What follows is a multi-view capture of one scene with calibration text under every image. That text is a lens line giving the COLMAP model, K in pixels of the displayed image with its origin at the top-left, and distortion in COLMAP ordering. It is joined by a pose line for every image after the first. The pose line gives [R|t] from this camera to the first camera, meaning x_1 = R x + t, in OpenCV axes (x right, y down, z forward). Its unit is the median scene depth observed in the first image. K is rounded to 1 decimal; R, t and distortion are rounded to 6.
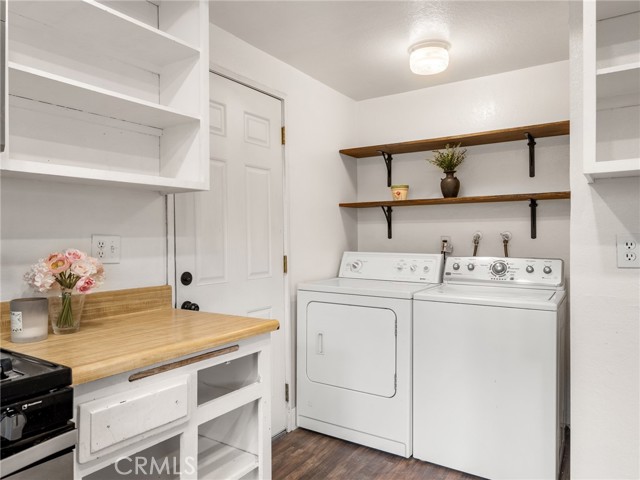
lens RADIAL K [[428.7, 0, 321.7], [0, 428.7, 241.2], [0, 0, 1]] dist [0.018151, 0.000775]
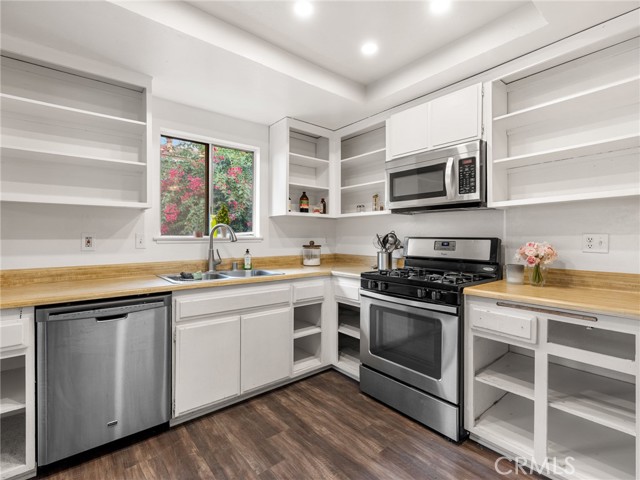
lens RADIAL K [[315.2, 0, 322.4], [0, 315.2, 236.1], [0, 0, 1]] dist [0.001085, 0.000220]
pose [[-0.285615, -0.002295, -0.958342, 0.837460], [-0.003376, 0.999993, -0.001389, 0.000152], [0.958339, 0.002838, -0.285621, 0.424096]]
